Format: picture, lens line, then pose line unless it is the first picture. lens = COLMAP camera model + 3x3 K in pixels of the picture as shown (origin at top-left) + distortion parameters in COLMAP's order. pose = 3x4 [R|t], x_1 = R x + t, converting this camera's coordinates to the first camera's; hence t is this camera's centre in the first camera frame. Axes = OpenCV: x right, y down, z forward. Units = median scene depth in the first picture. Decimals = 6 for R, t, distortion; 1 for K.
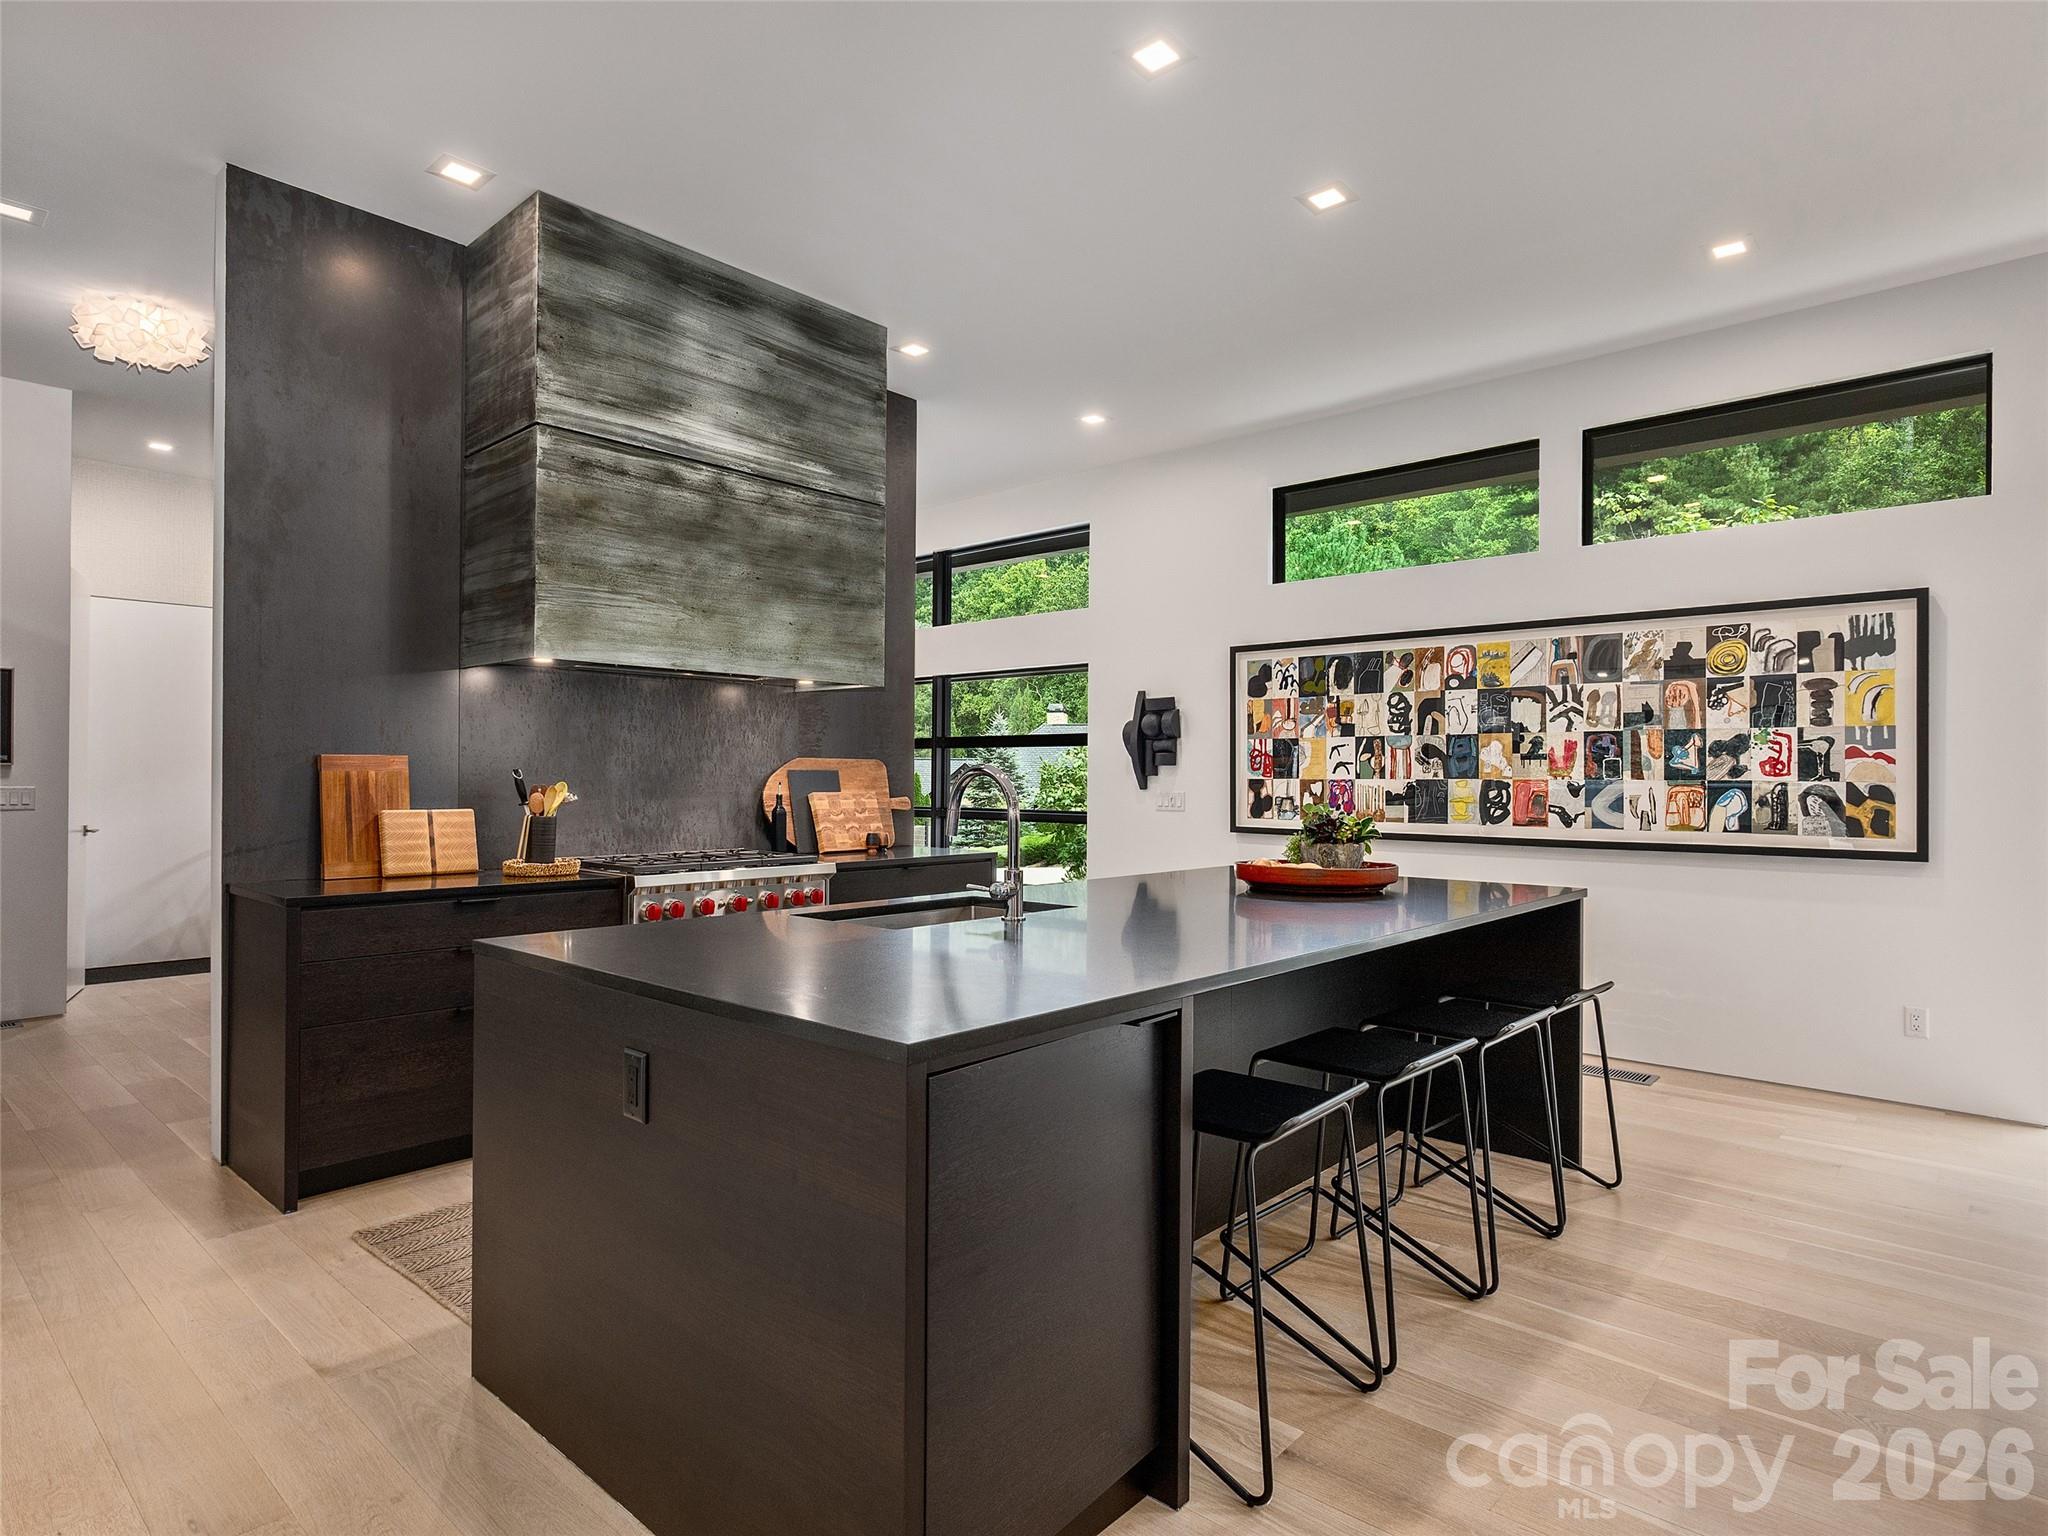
lens RADIAL K [[1135.4, 0, 1018.1], [0, 1135.4, 764.6], [0, 0, 1]] dist [0.006003, 0.001029]
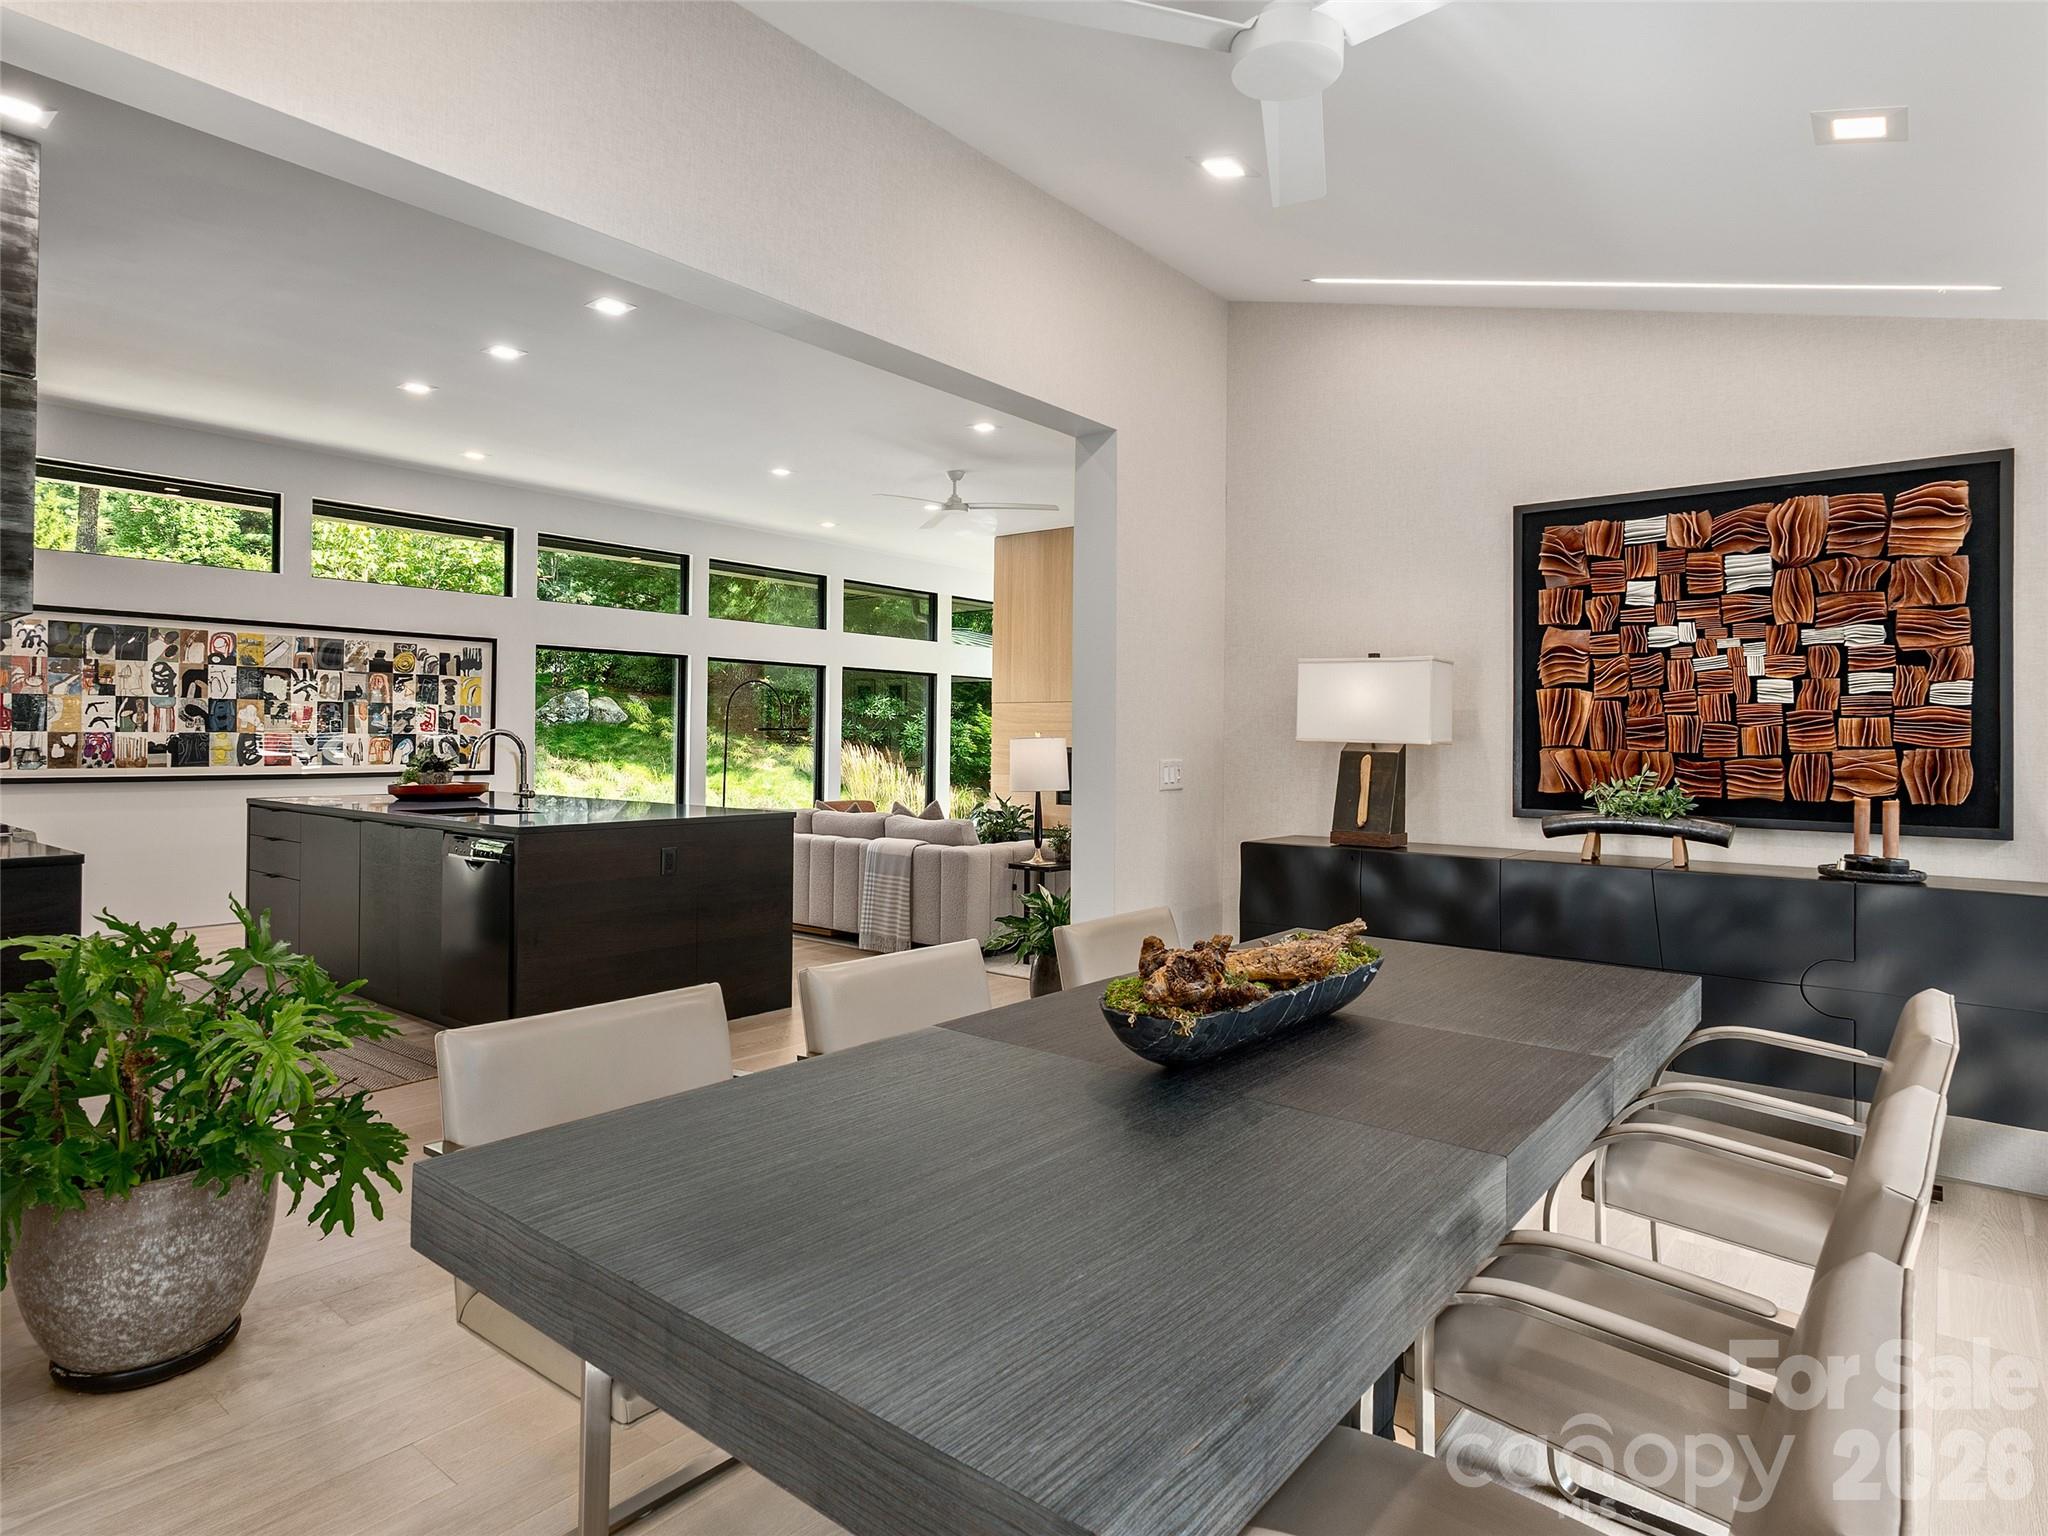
lens RADIAL K [[1135.4, 0, 1022.7], [0, 1135.4, 754.1], [0, 0, 1]] dist [0.006003, 0.001029]
pose [[-0.038202, -0.014243, 0.999169, -0.944026], [-0.013944, 0.999809, 0.013719, 0.006484], [-0.999173, -0.013408, -0.038393, 0.110908]]
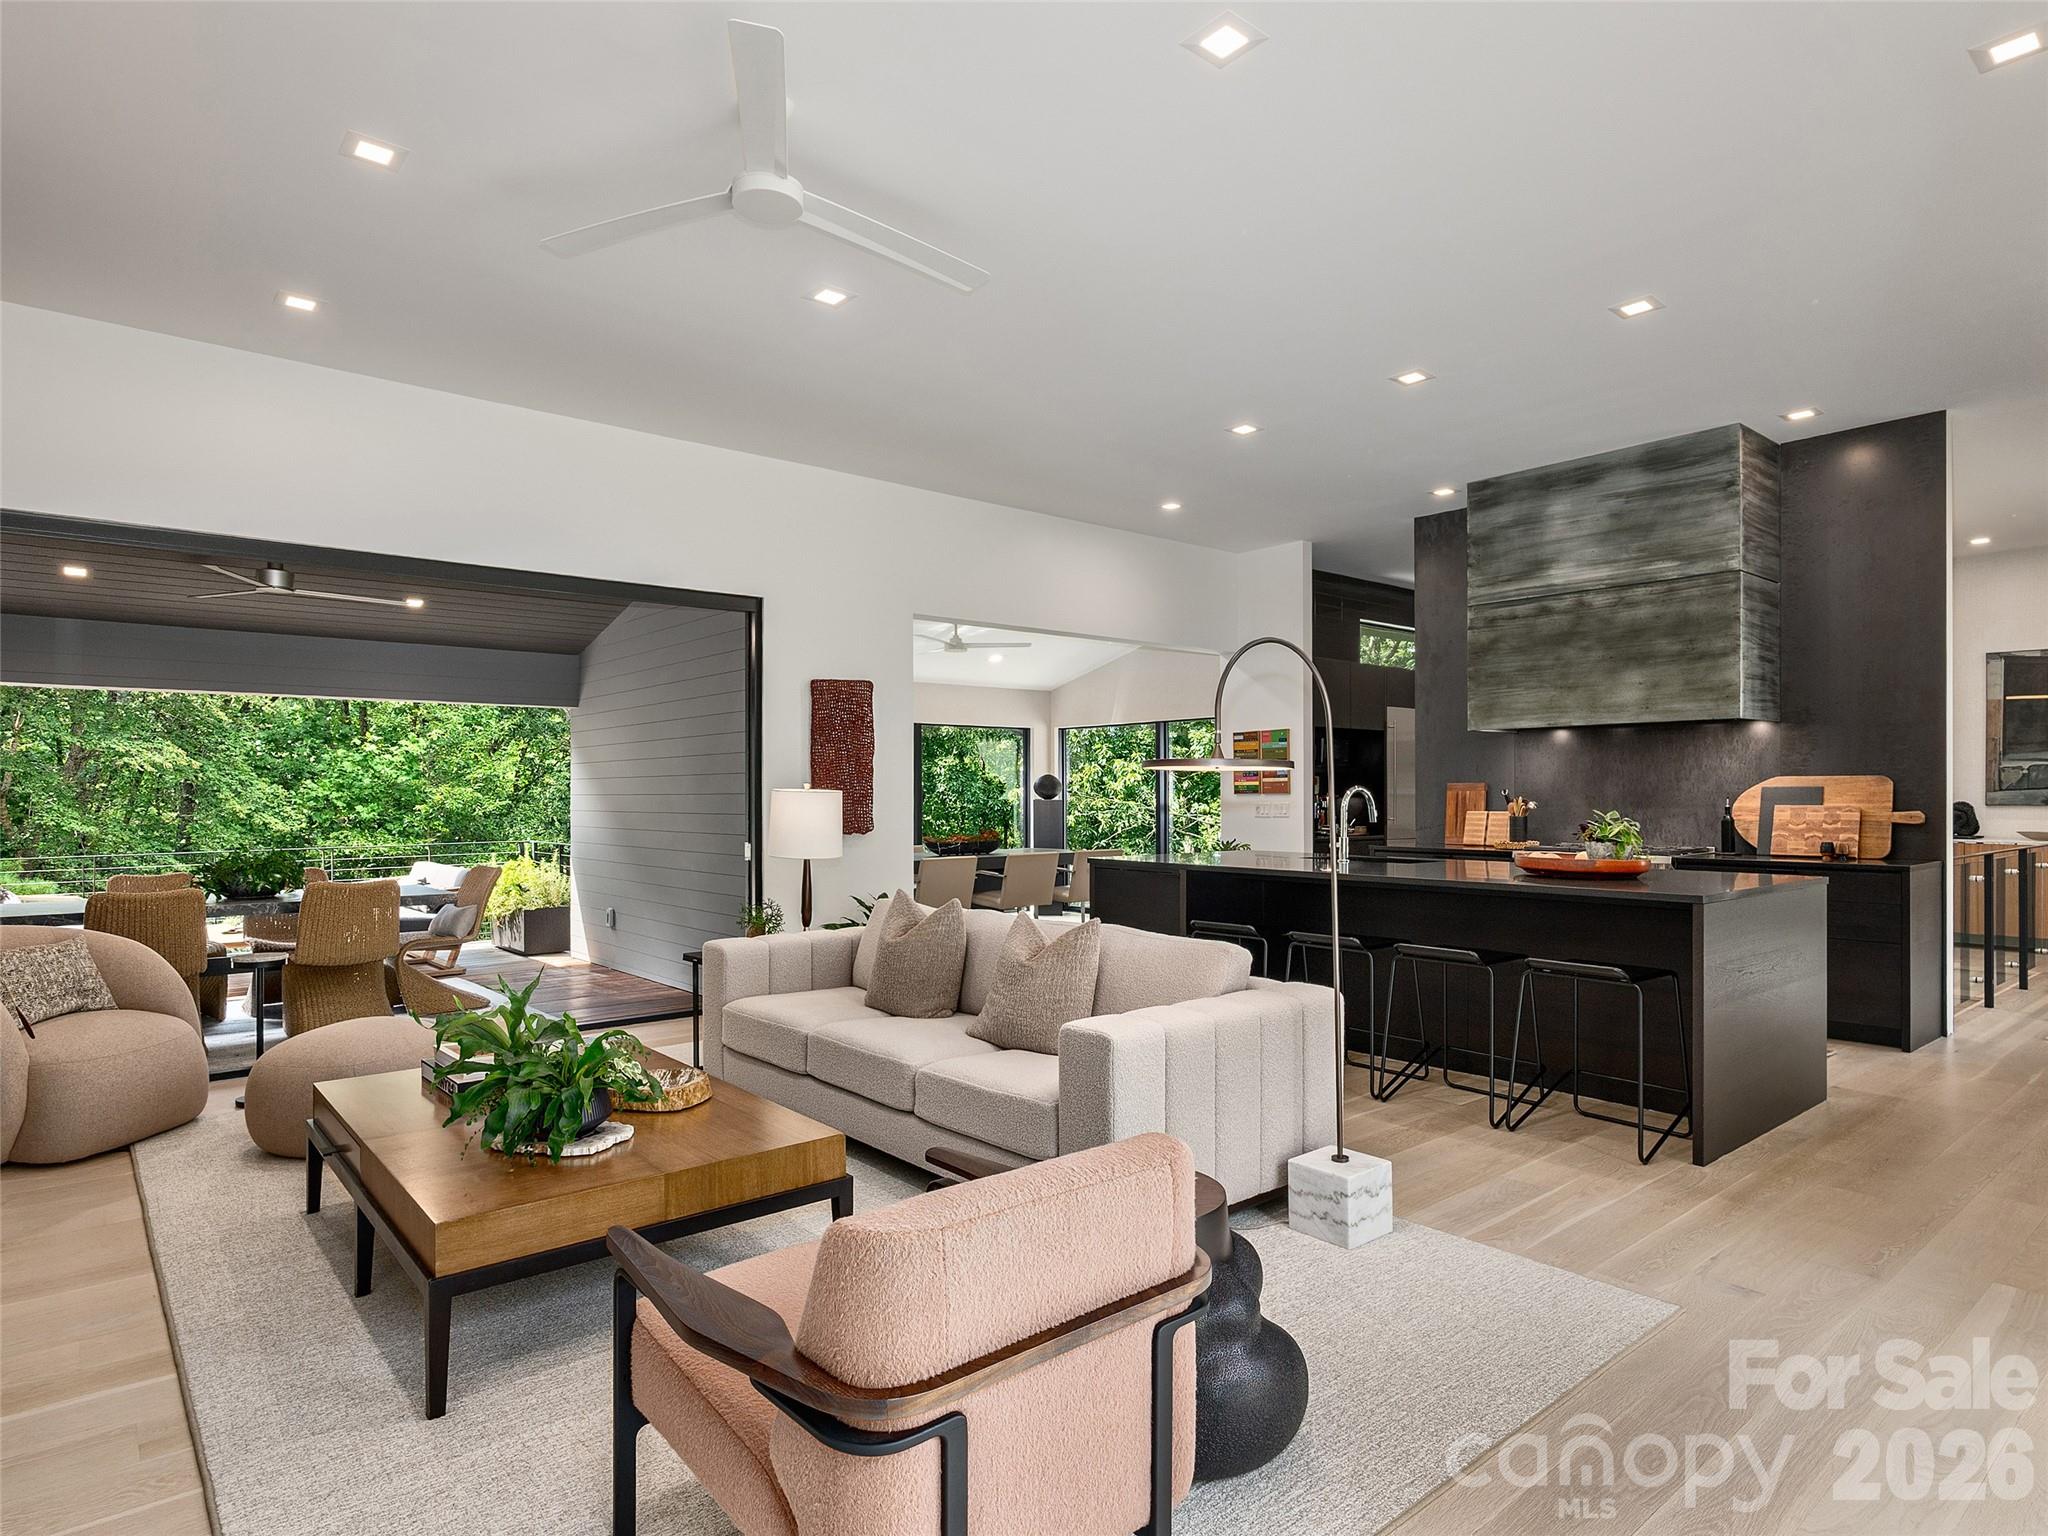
lens RADIAL K [[1135.4, 0, 1021.8], [0, 1135.4, 783.1], [0, 0, 1]] dist [0.006003, 0.001029]
pose [[-0.129873, -0.015315, -0.991412, 1.897201], [0.013262, 0.999764, -0.017181, 0.018957], [0.991442, -0.015380, -0.129639, 0.622524]]
